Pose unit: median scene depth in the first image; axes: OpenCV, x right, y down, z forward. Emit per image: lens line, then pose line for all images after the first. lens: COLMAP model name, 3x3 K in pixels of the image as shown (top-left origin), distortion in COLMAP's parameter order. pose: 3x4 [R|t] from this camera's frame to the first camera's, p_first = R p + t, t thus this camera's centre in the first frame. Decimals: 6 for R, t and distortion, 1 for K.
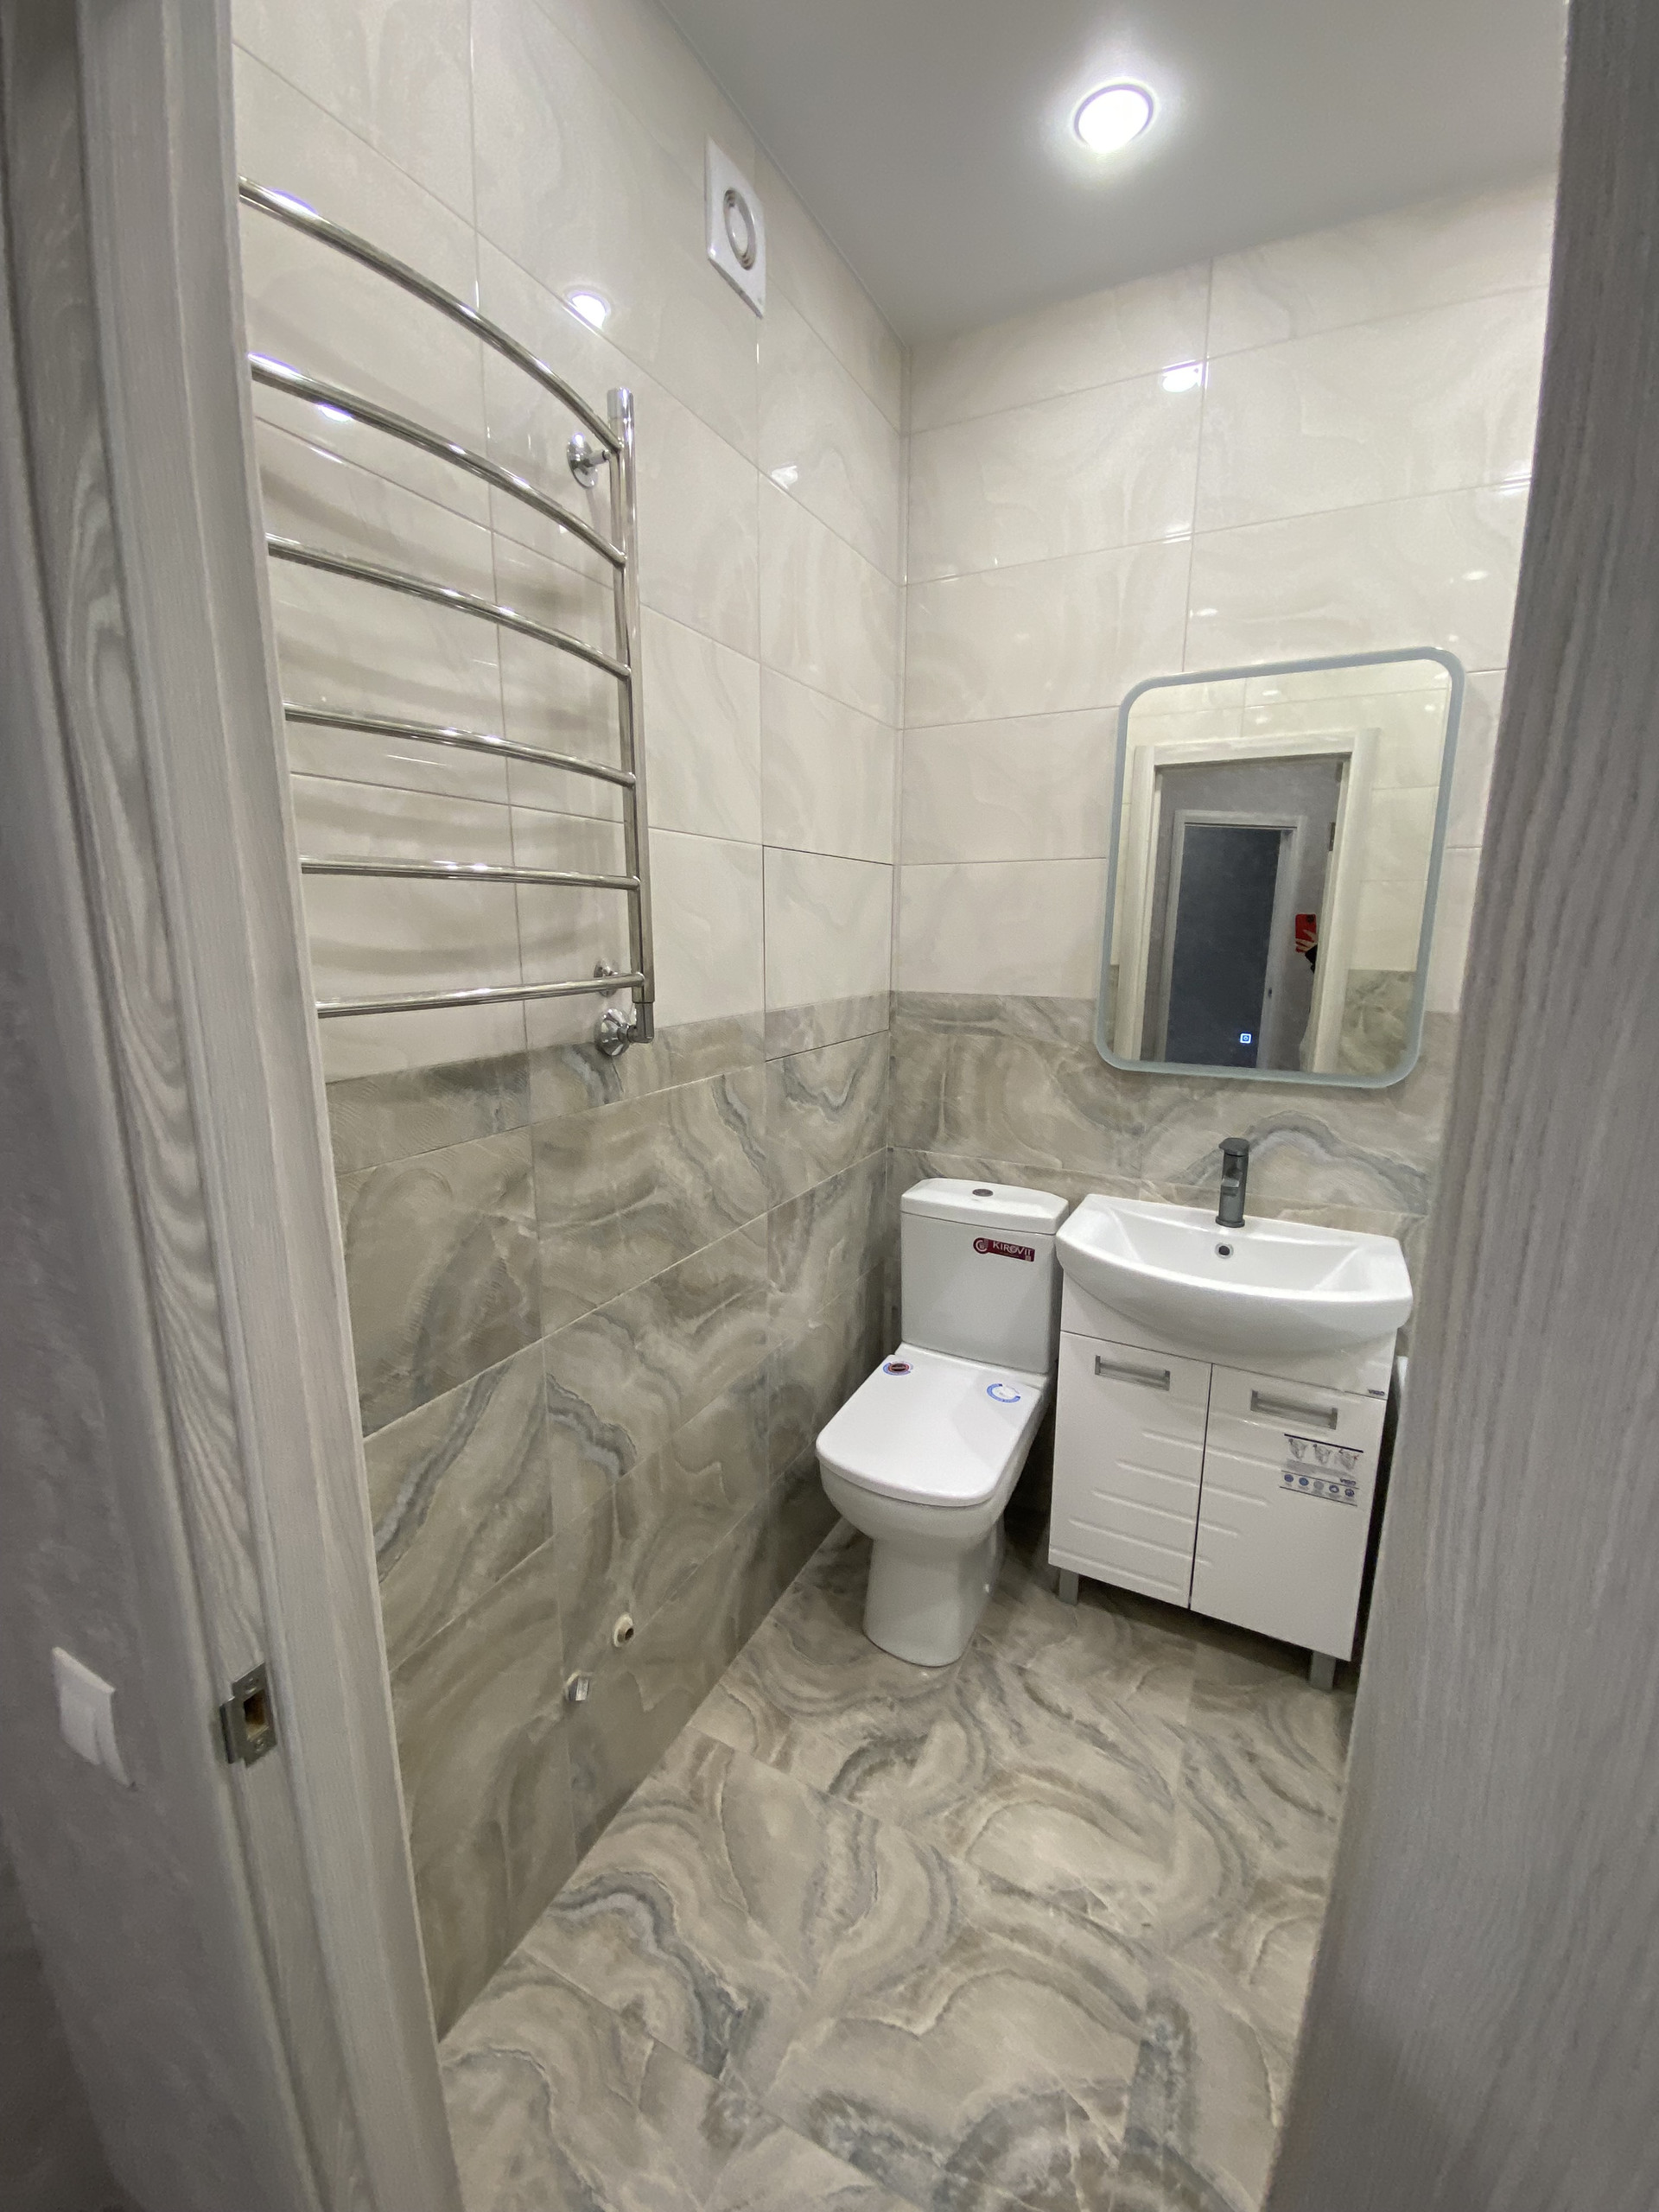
lens RADIAL K [[897.5, 0, 832.2], [0, 897.5, 1097.8], [0, 0, 1]] dist [0.019189, -0.018719]
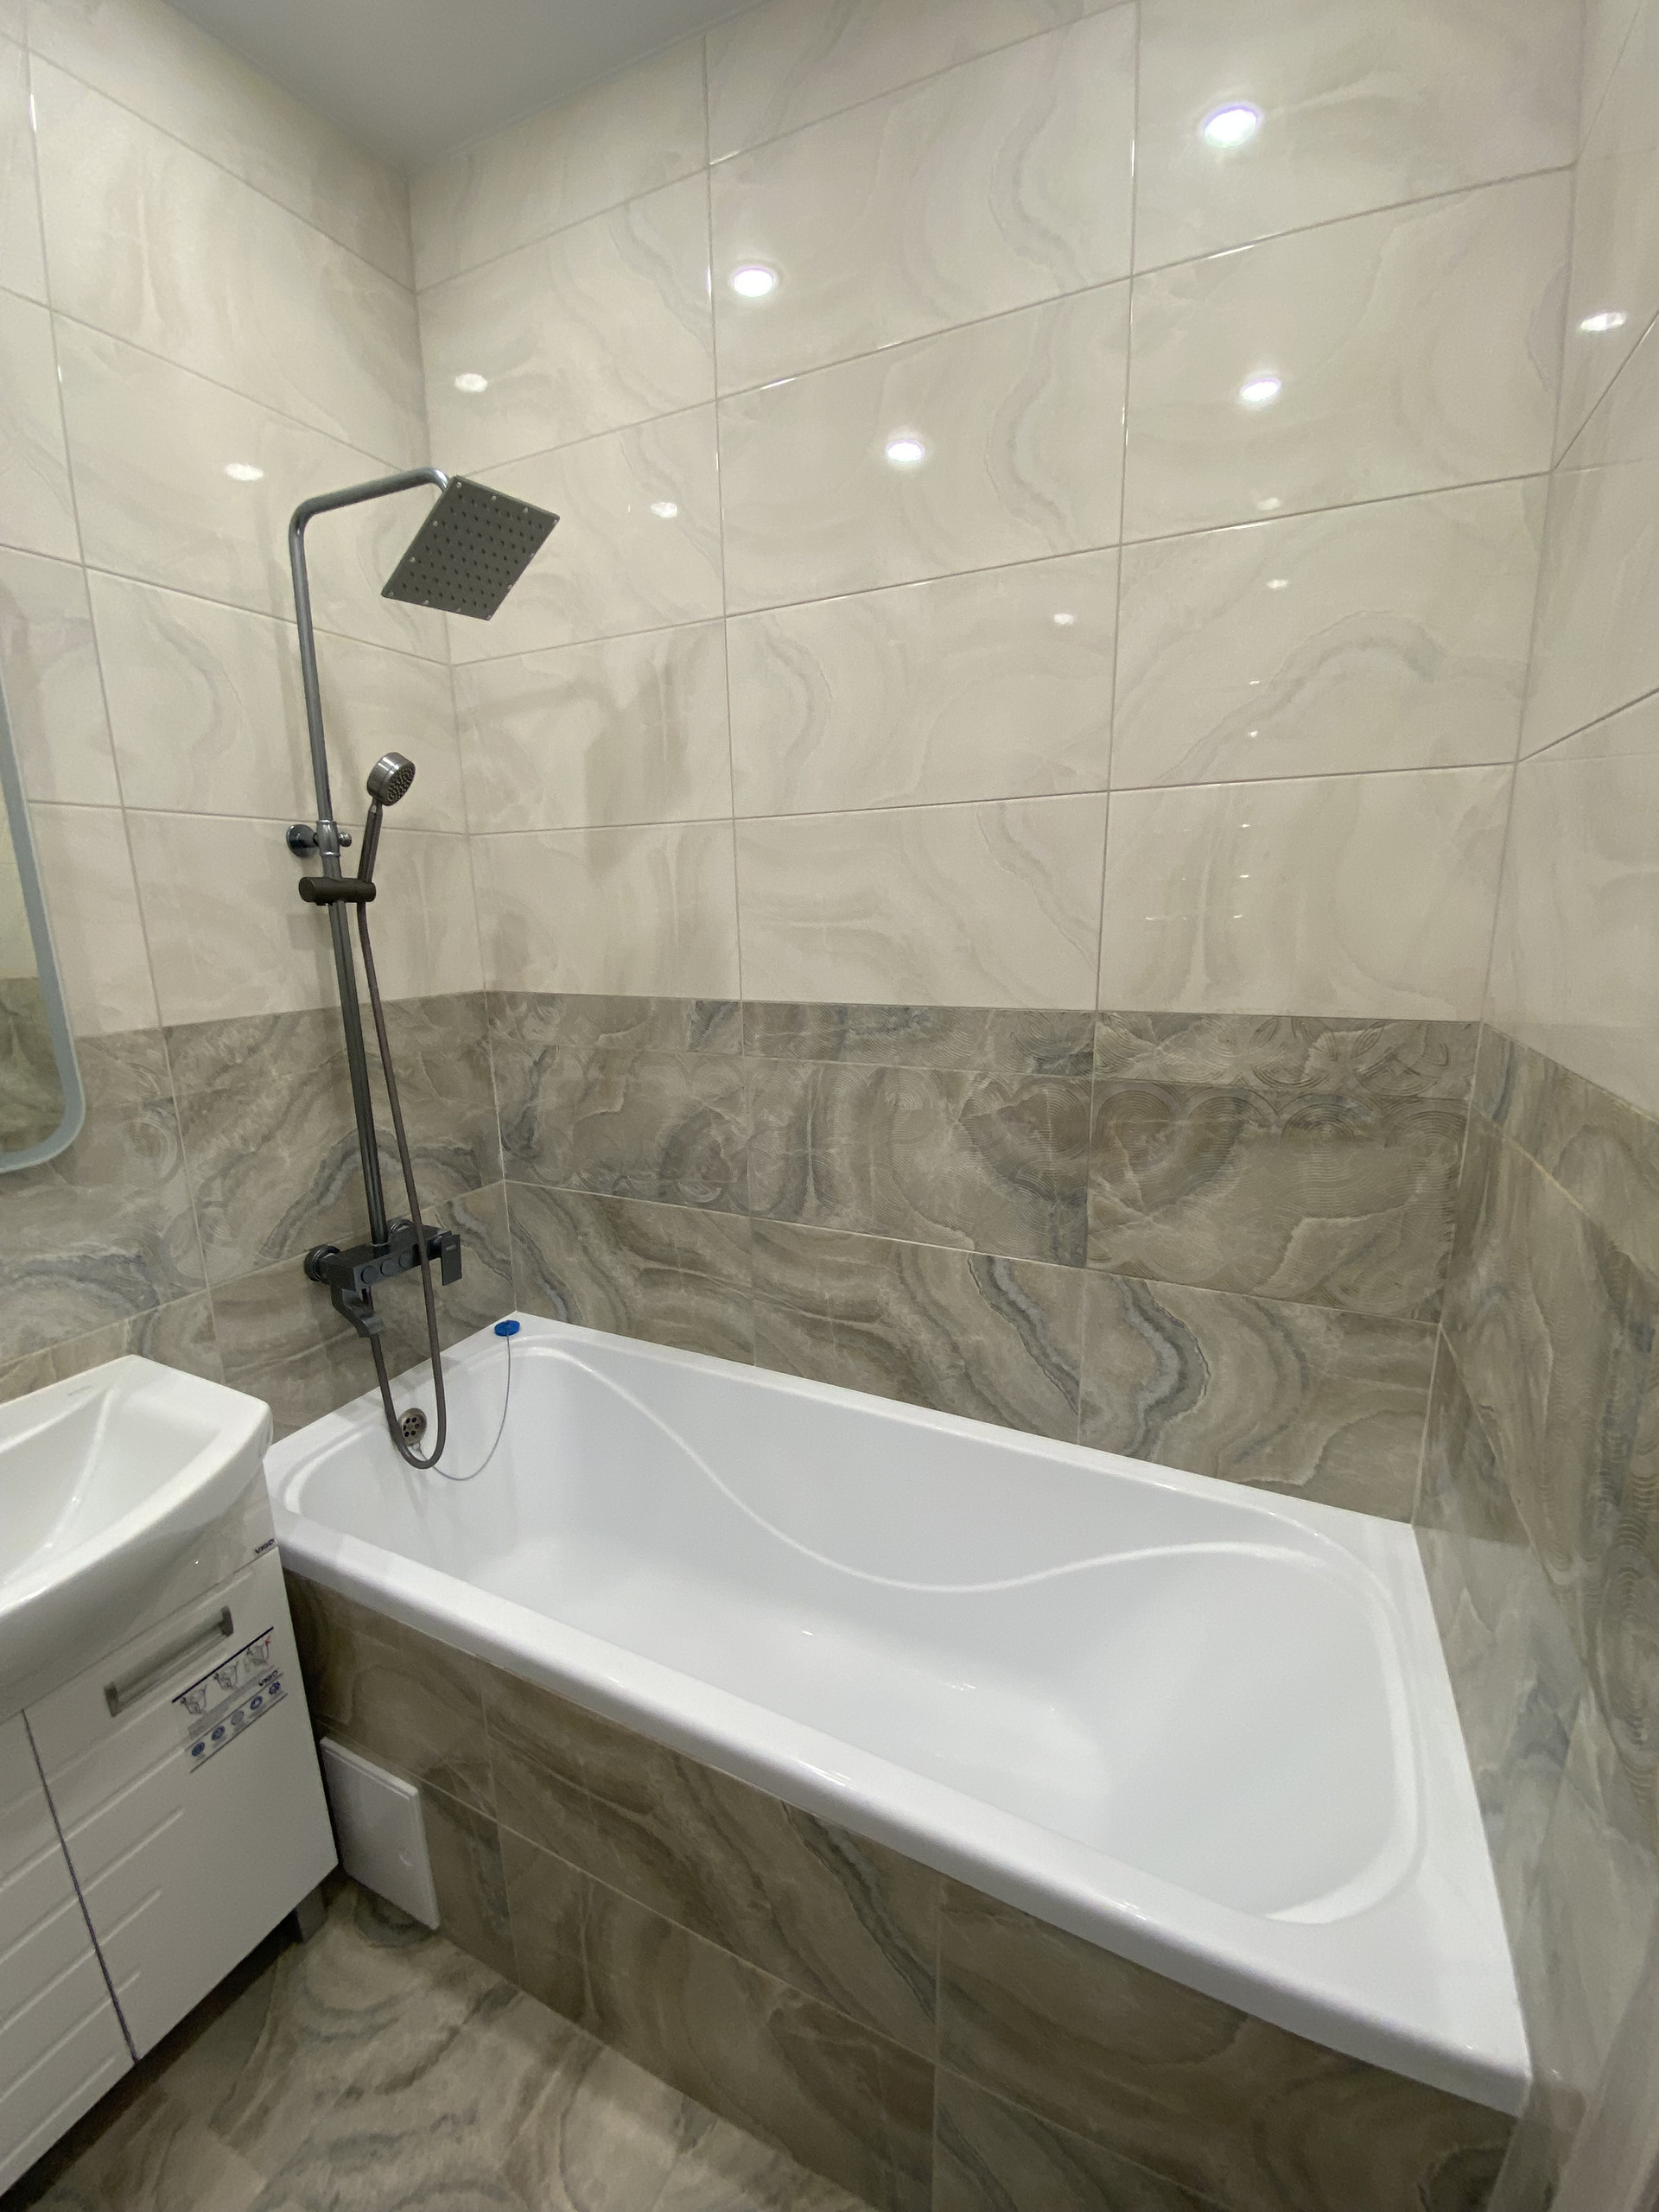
lens RADIAL K [[897.5, 0, 861.4], [0, 897.5, 1104.9], [0, 0, 1]] dist [0.019189, -0.018719]
pose [[-0.045001, -0.215579, 0.975449, -0.055959], [0.204130, 0.953852, 0.220223, -0.075045], [-0.977909, 0.209028, 0.001081, 0.415366]]
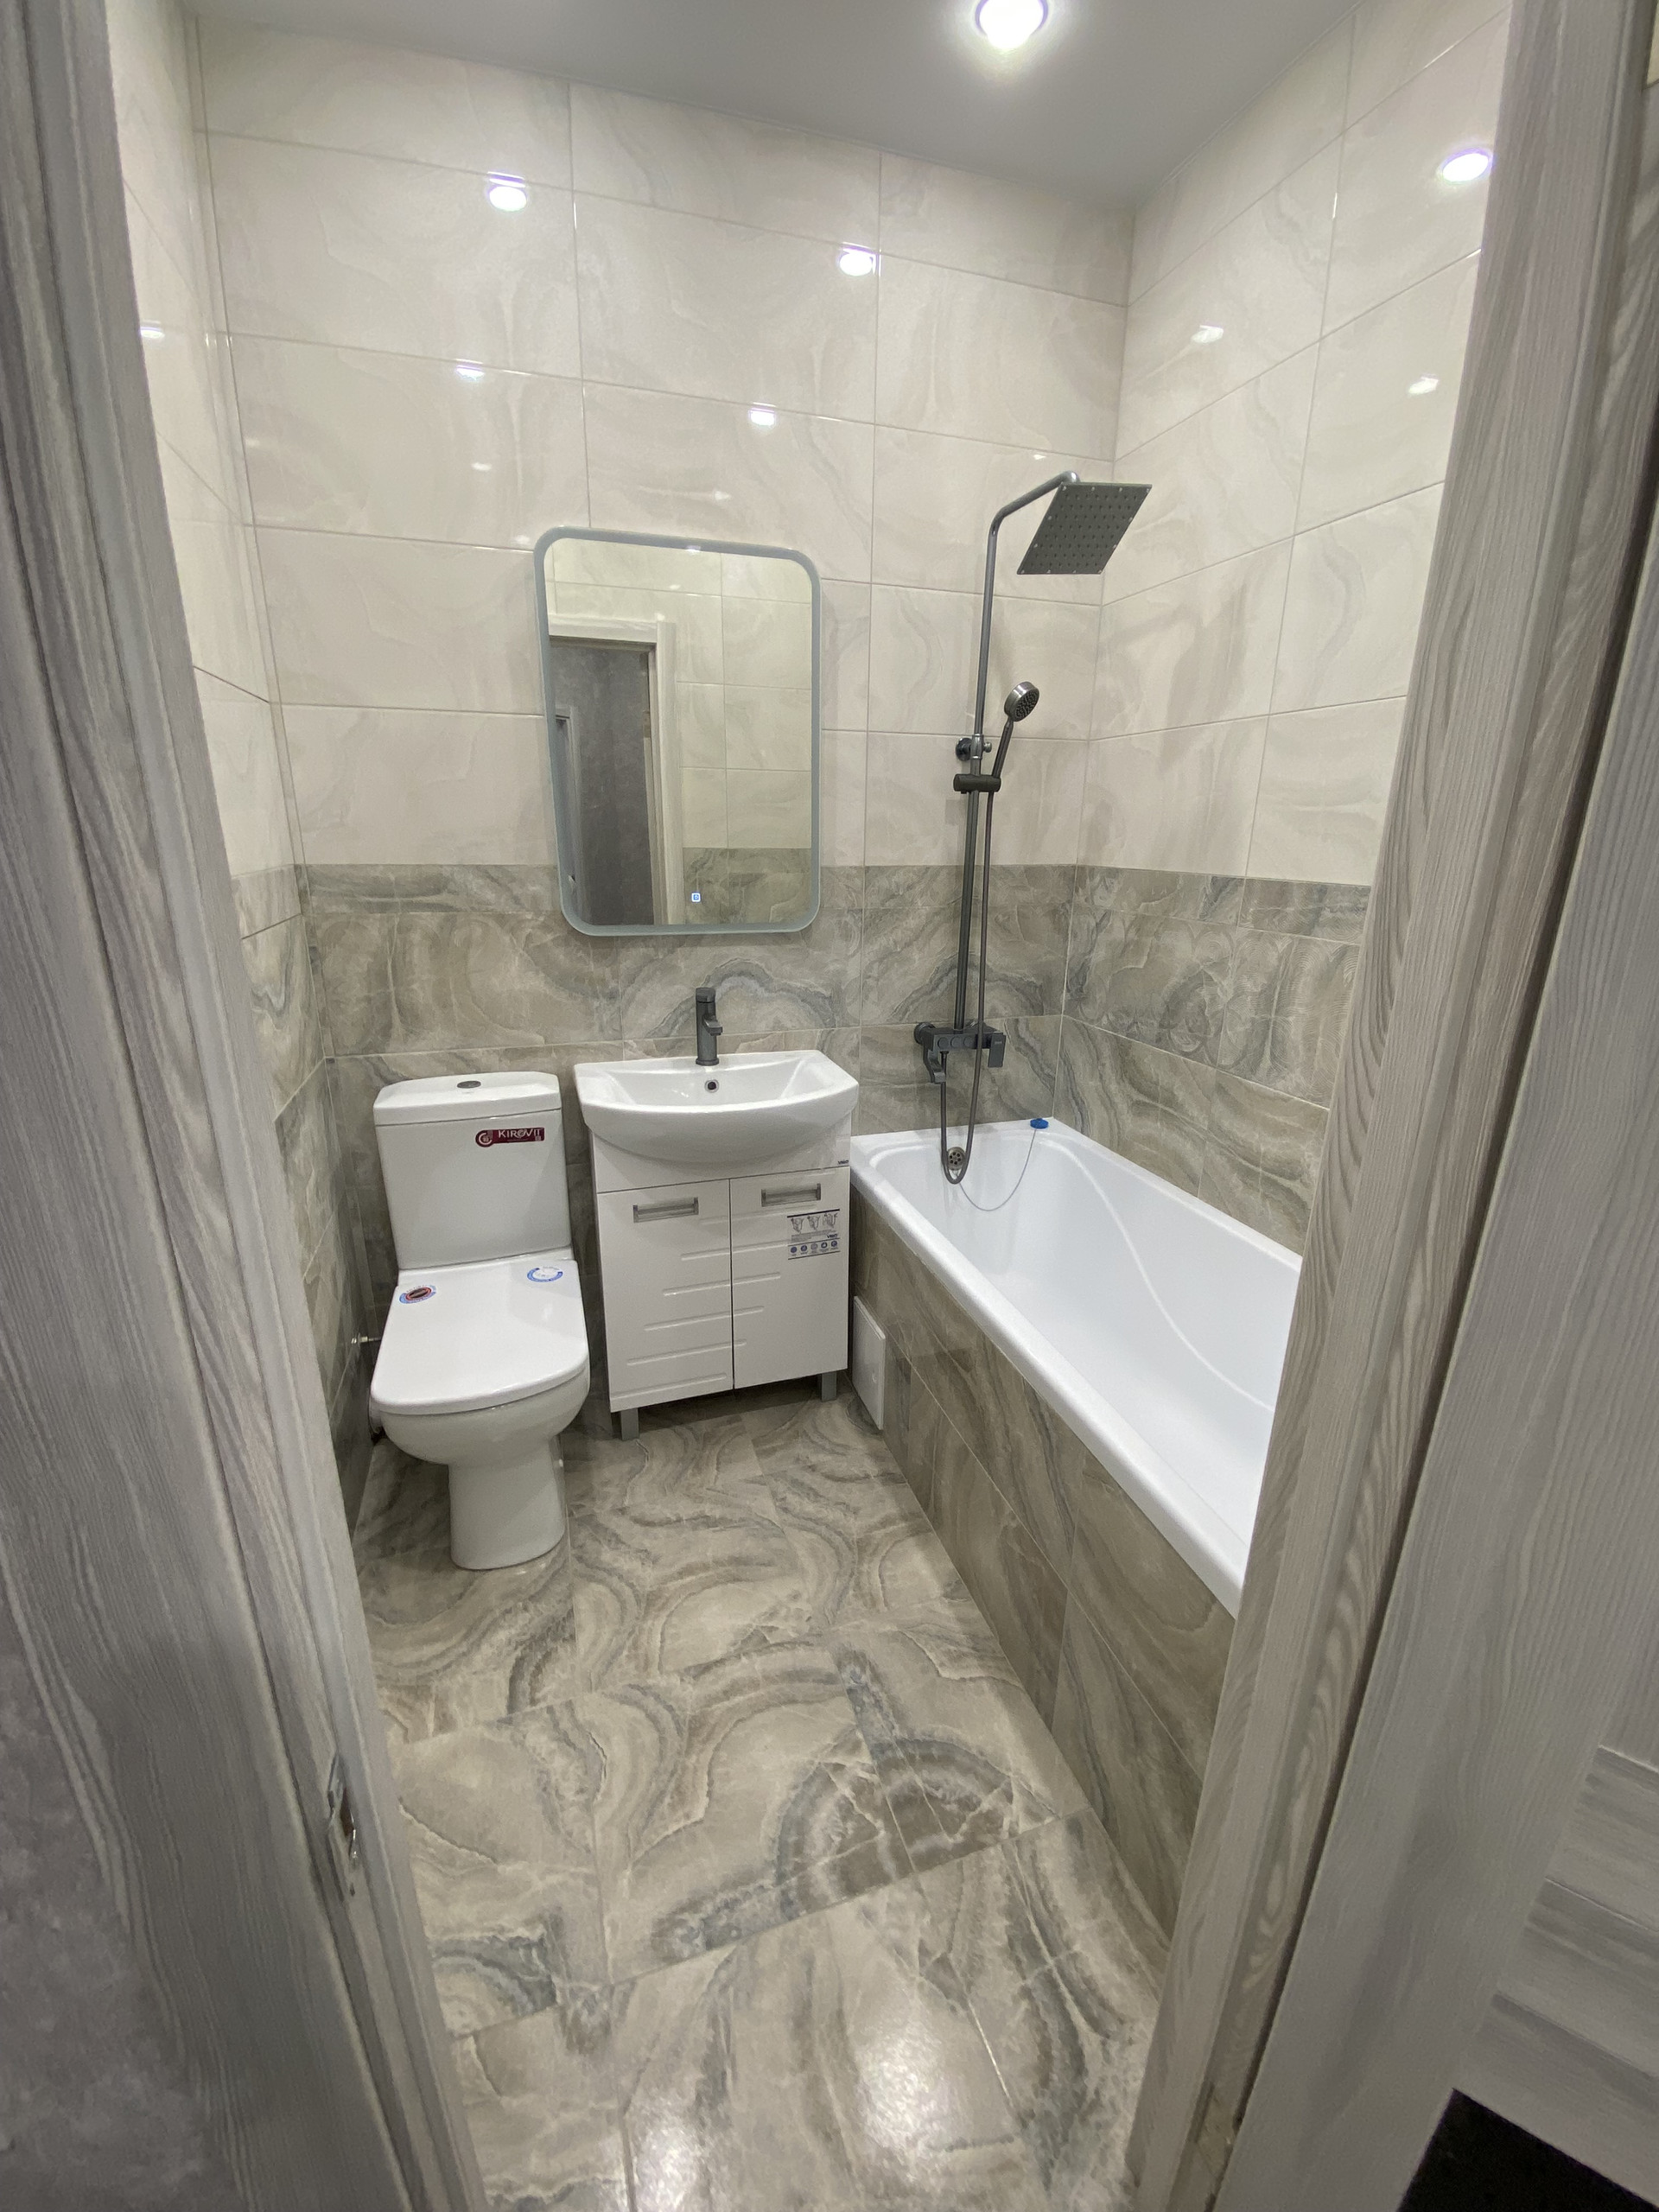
lens RADIAL K [[897.5, 0, 825.0], [0, 897.5, 1099.1], [0, 0, 1]] dist [0.019189, -0.018719]
pose [[0.702203, -0.201794, 0.682781, -0.258332], [0.126380, 0.979092, 0.159394, 0.024111], [-0.700671, -0.025637, 0.713024, 0.095297]]
